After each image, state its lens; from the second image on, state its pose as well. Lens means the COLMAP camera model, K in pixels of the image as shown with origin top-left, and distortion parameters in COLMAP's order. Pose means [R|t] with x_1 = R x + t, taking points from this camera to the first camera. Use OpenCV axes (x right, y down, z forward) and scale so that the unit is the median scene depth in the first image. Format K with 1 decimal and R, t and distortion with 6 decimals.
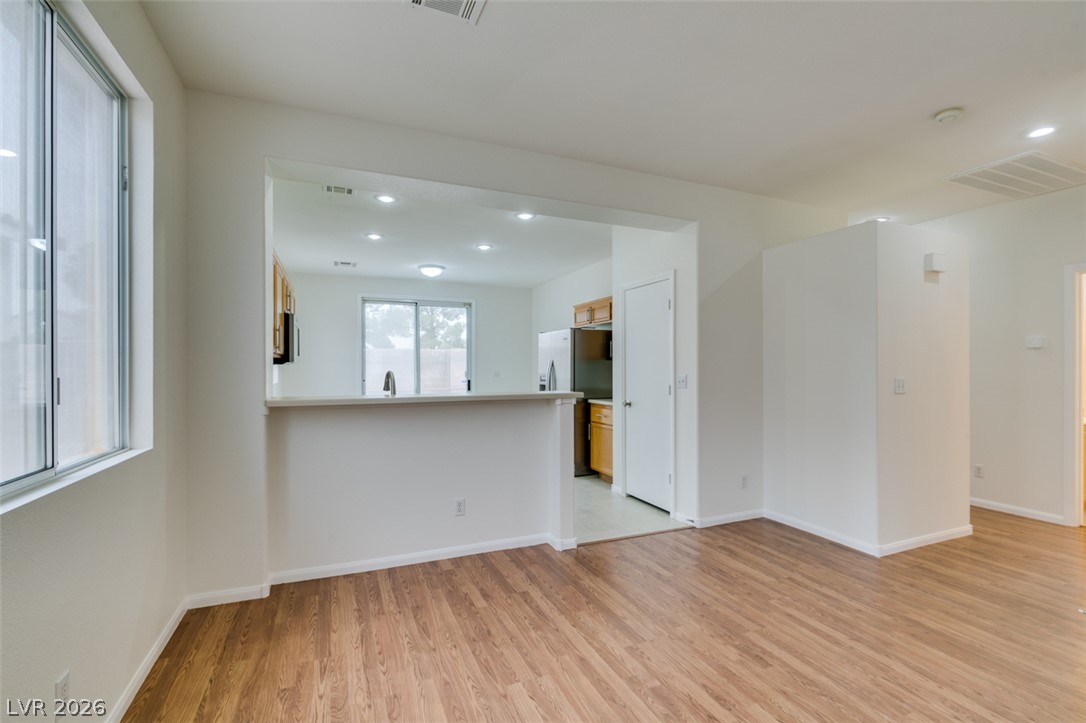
lens RADIAL K [[489.0, 0, 539.5], [0, 489.0, 367.5], [0, 0, 1]] dist [-0.000621, -0.000426]
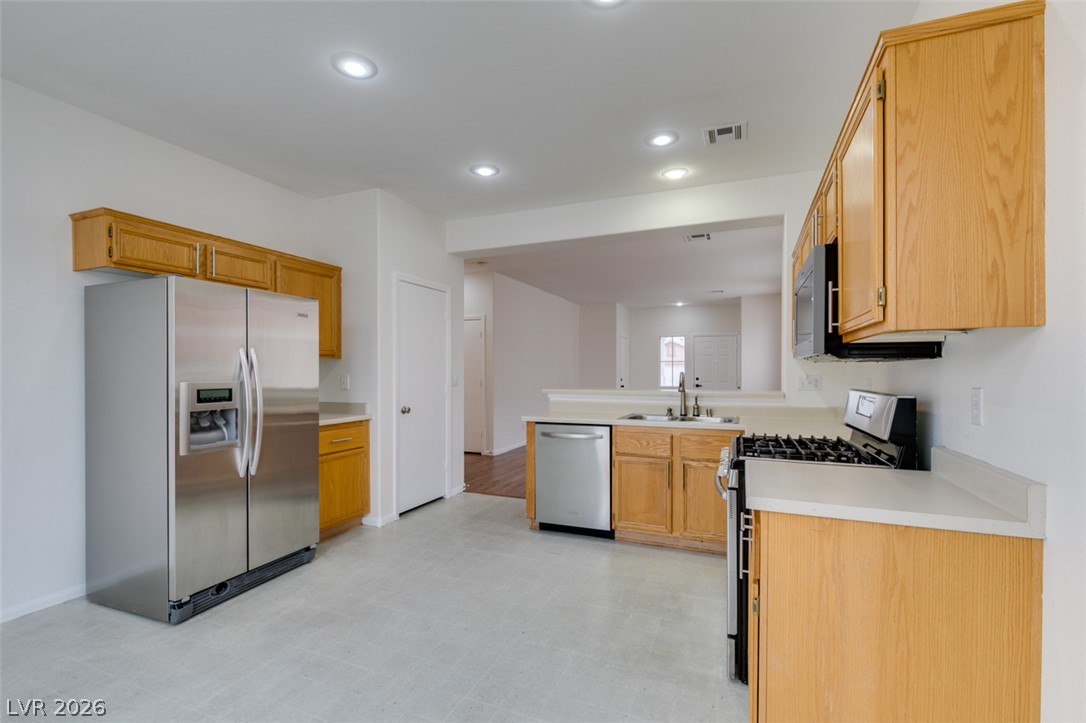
lens RADIAL K [[489.4, 0, 542.2], [0, 489.4, 372.9], [0, 0, 1]] dist [0.000826, -0.000200]
pose [[-0.702045, -0.001345, 0.712131, -0.717397], [0.001393, 0.999994, 0.003262, 0.005097], [-0.712131, 0.003282, -0.702039, 1.658228]]
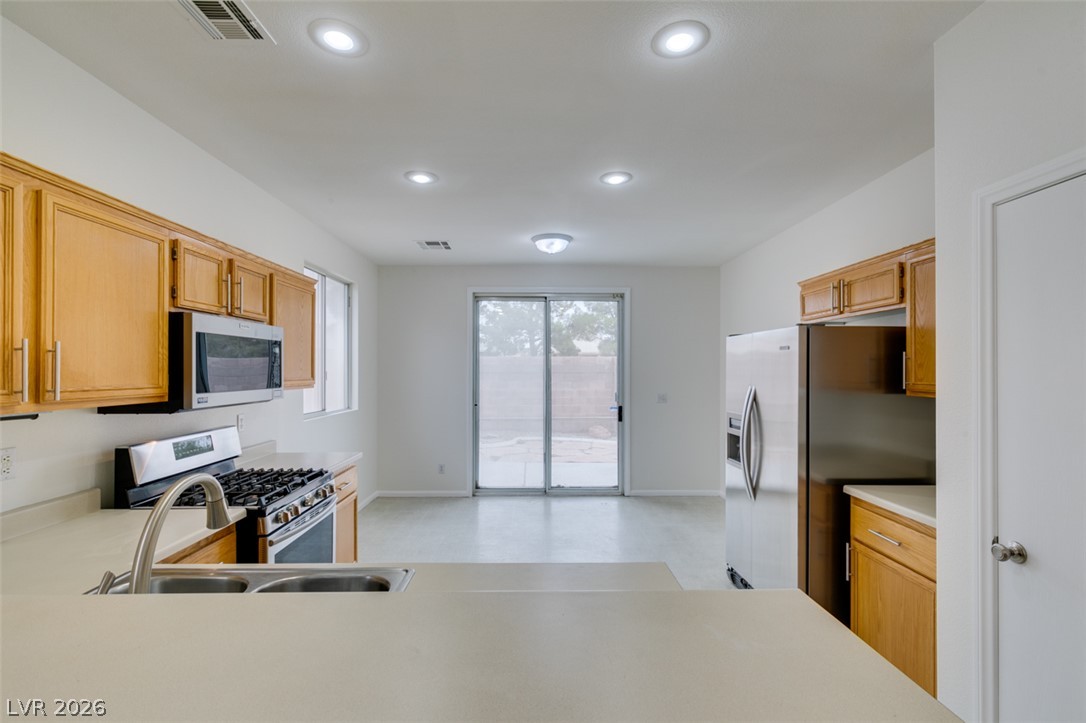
lens RADIAL K [[484.6, 0, 540.3], [0, 484.6, 367.7], [0, 0, 1]] dist [0.002631, -0.000712]
pose [[0.926170, 0.000955, -0.377105, 0.015609], [-0.002382, 0.999992, -0.003317, -0.052383], [0.377098, 0.003970, 0.926165, 0.672696]]
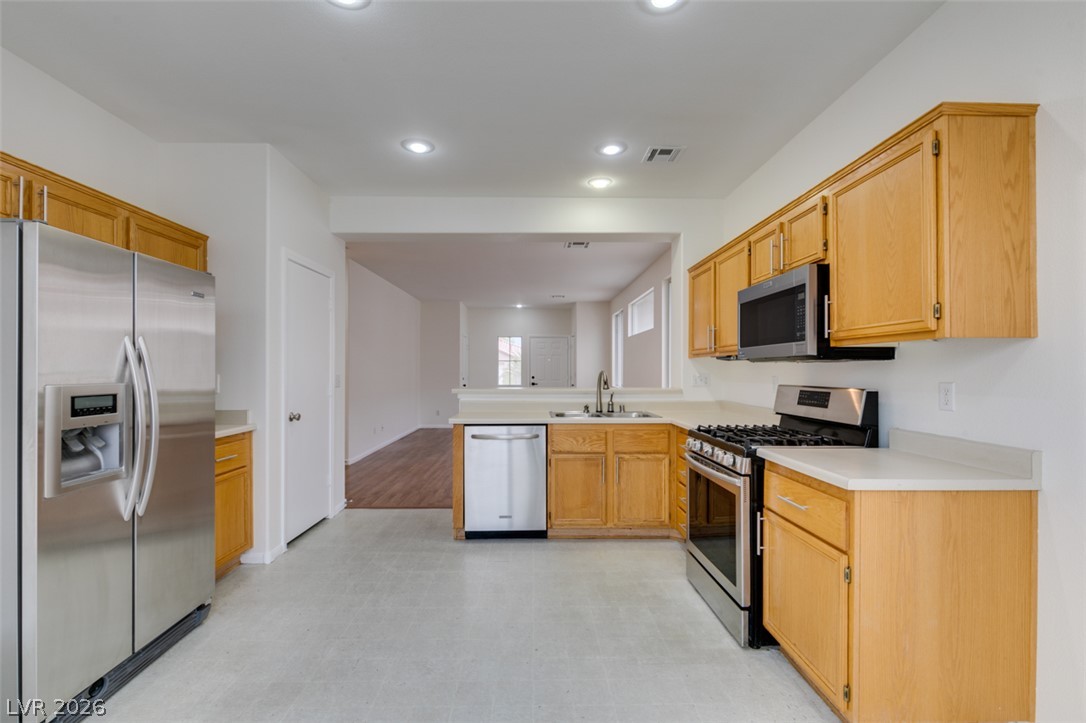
lens RADIAL K [[486.3, 0, 542.3], [0, 486.3, 368.3], [0, 0, 1]] dist [0.001225, -0.000604]
pose [[-0.928859, 0.002097, 0.370428, -0.499071], [0.000640, 0.999992, -0.004057, 0.005413], [-0.370433, -0.003531, -0.928853, 1.764572]]
